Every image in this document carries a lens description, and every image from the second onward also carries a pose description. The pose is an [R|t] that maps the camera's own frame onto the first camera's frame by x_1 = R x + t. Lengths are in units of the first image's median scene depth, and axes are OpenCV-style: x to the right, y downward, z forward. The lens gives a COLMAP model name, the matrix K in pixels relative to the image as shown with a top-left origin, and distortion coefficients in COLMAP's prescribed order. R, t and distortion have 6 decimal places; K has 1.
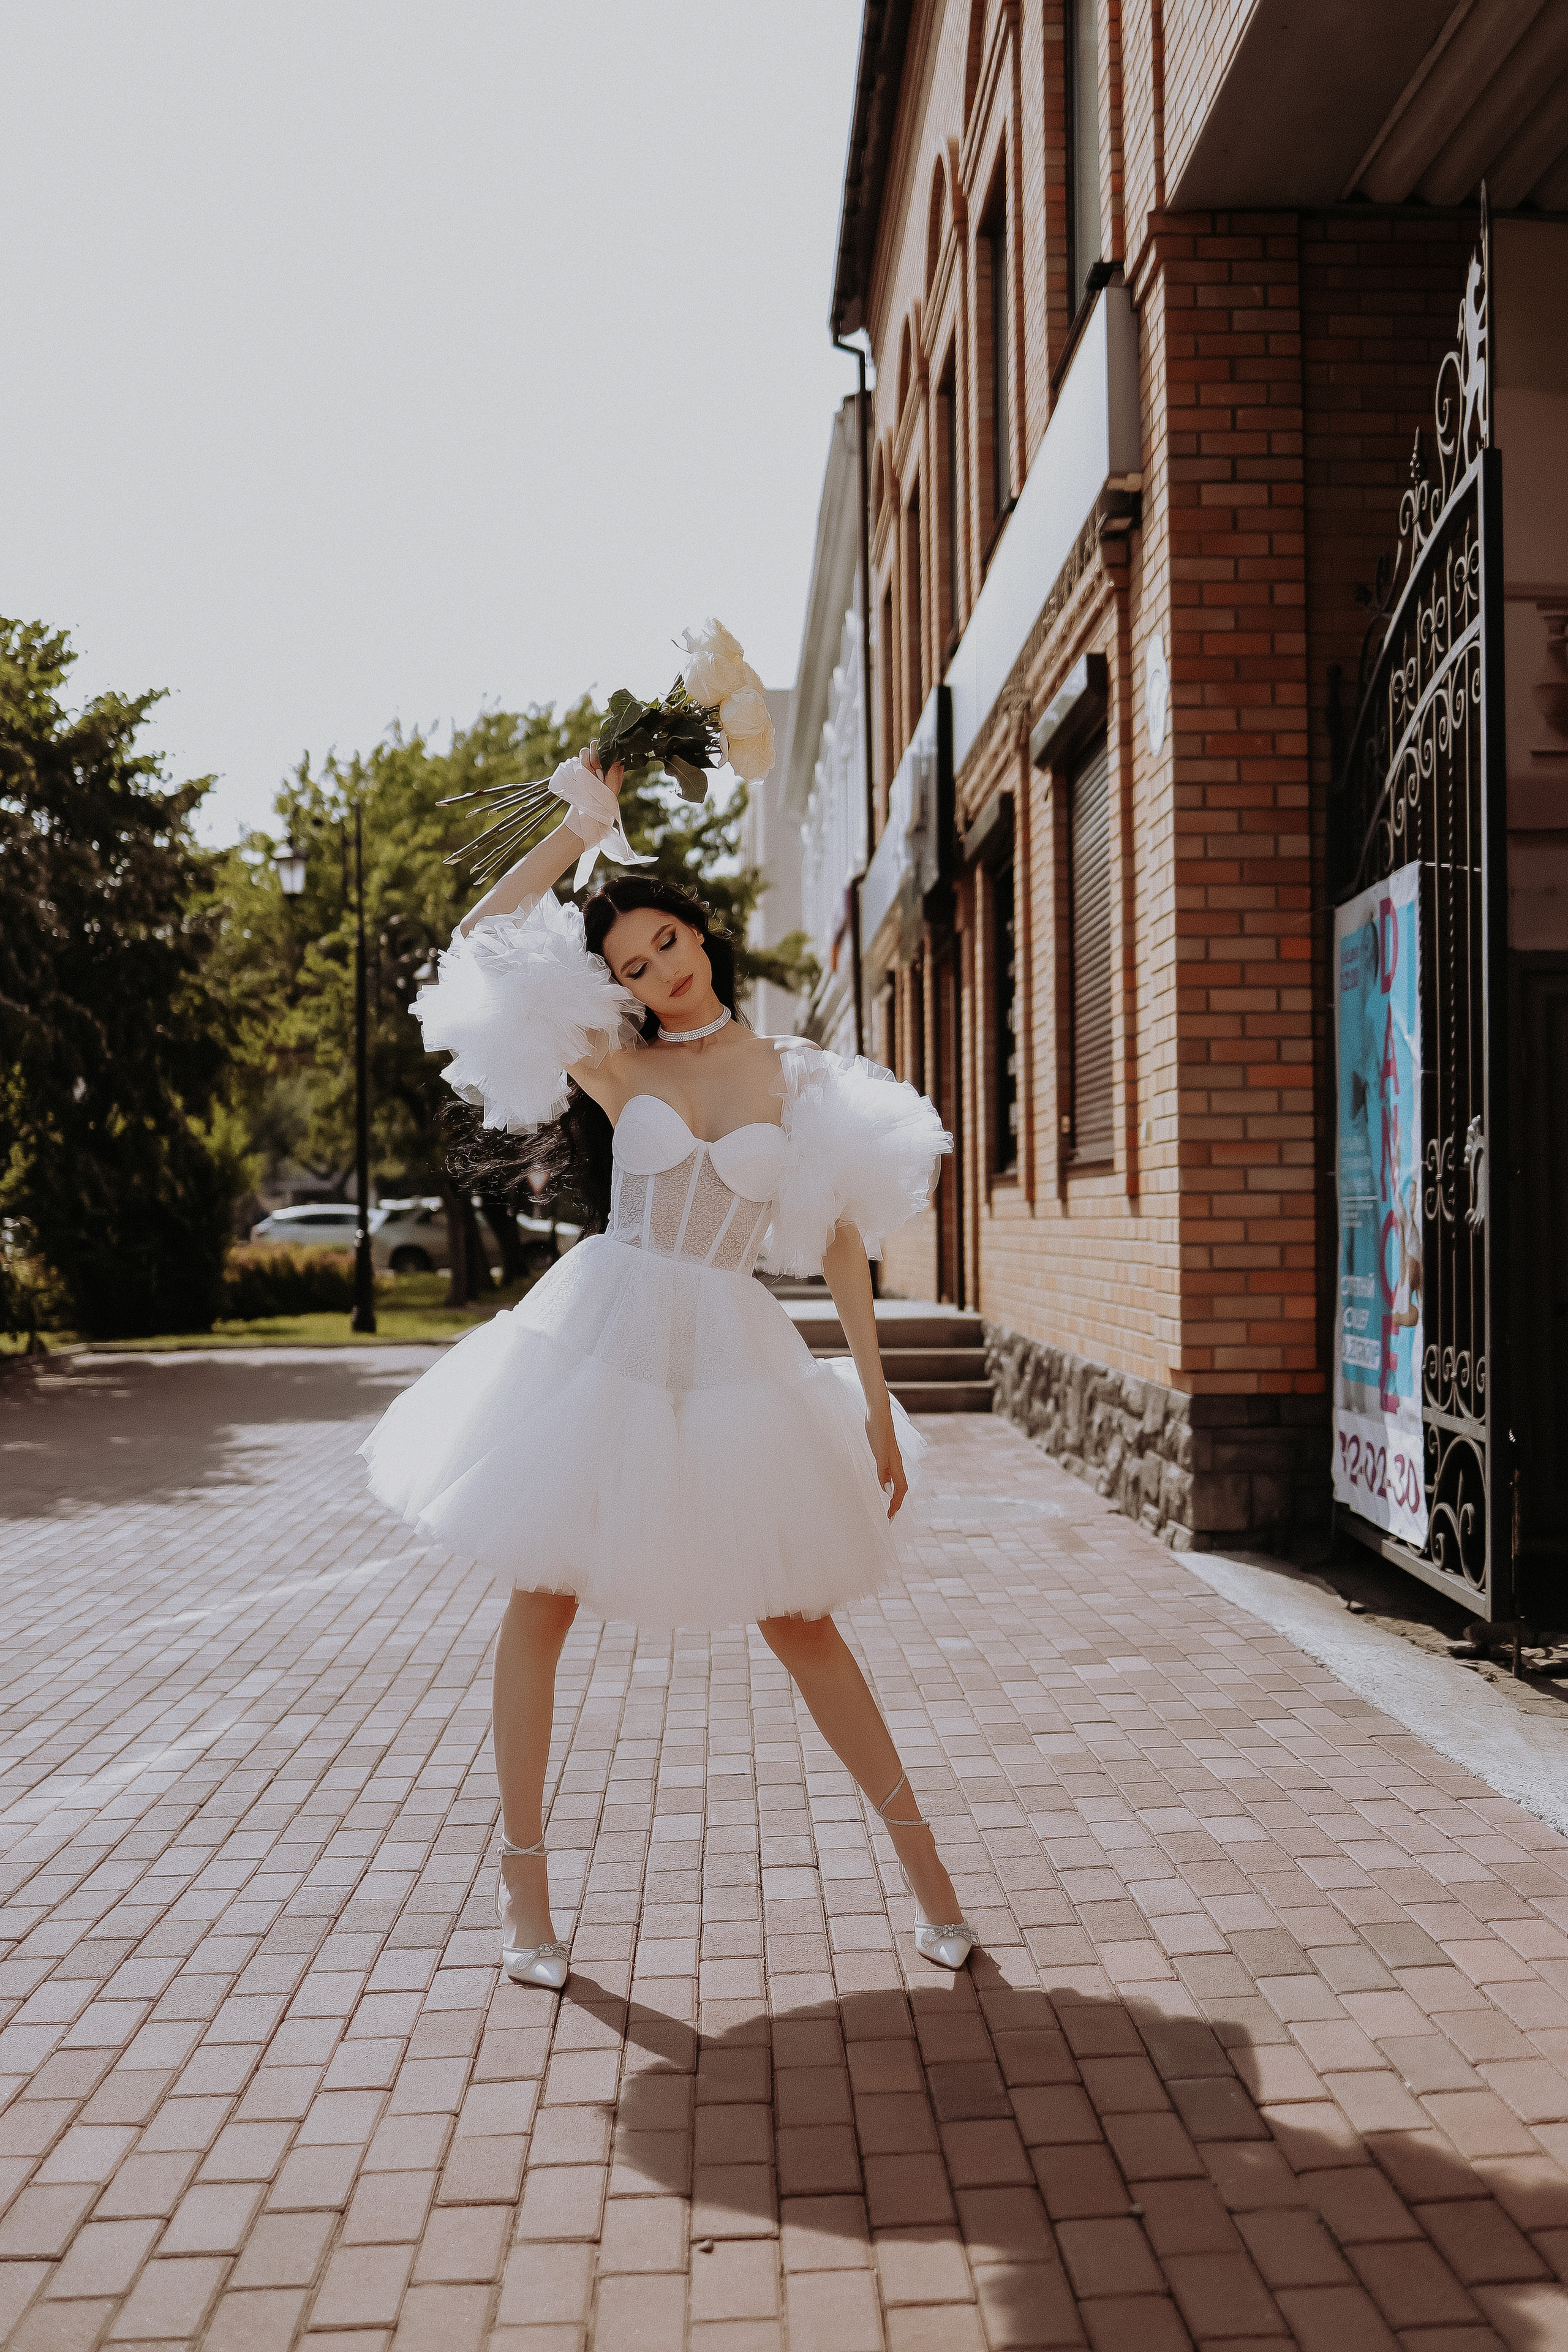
lens RADIAL K [[2508.2, 0, 792.1], [0, 2508.2, 1179.9], [0, 0, 1]] dist [-0.059033, 0.000000]
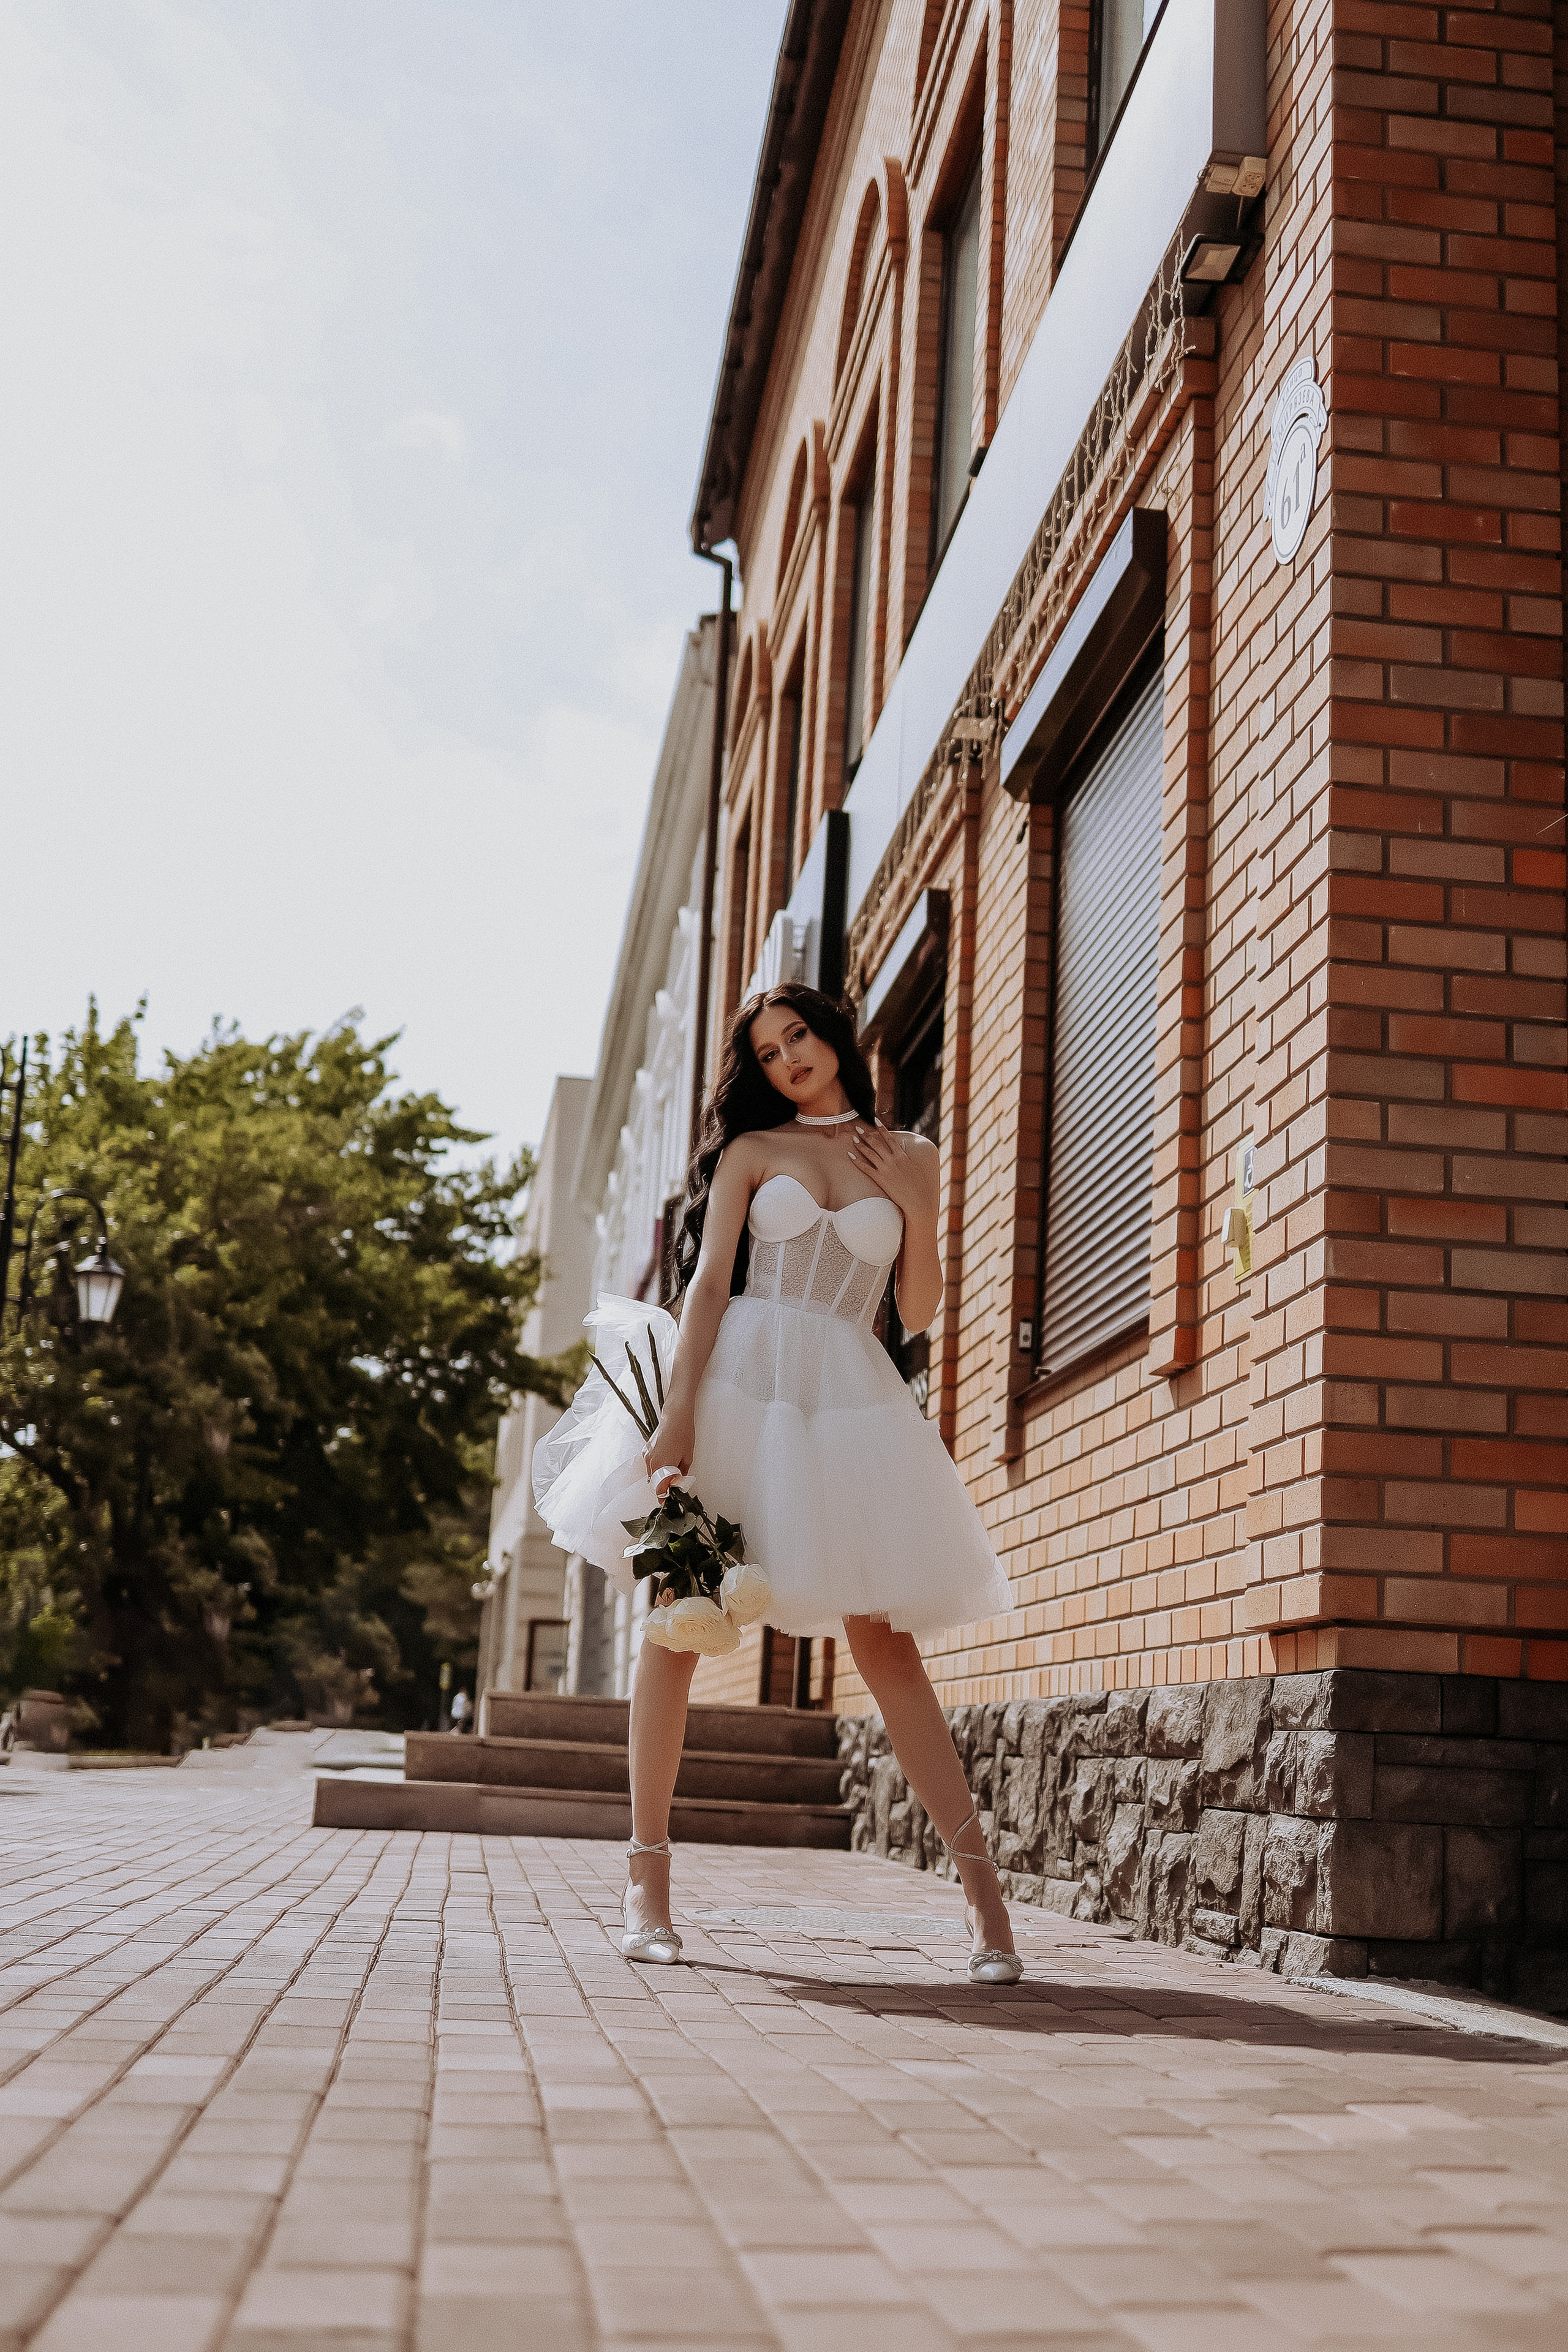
lens RADIAL K [[2825.8, 0, 842.7], [0, 2825.8, 1137.6], [0, 0, 1]] dist [-0.062613, 0.000000]
pose [[0.992577, 0.082866, 0.089019, -0.003829], [-0.062945, 0.976316, -0.206990, 0.104826], [-0.104063, 0.199850, 0.974285, 0.413313]]
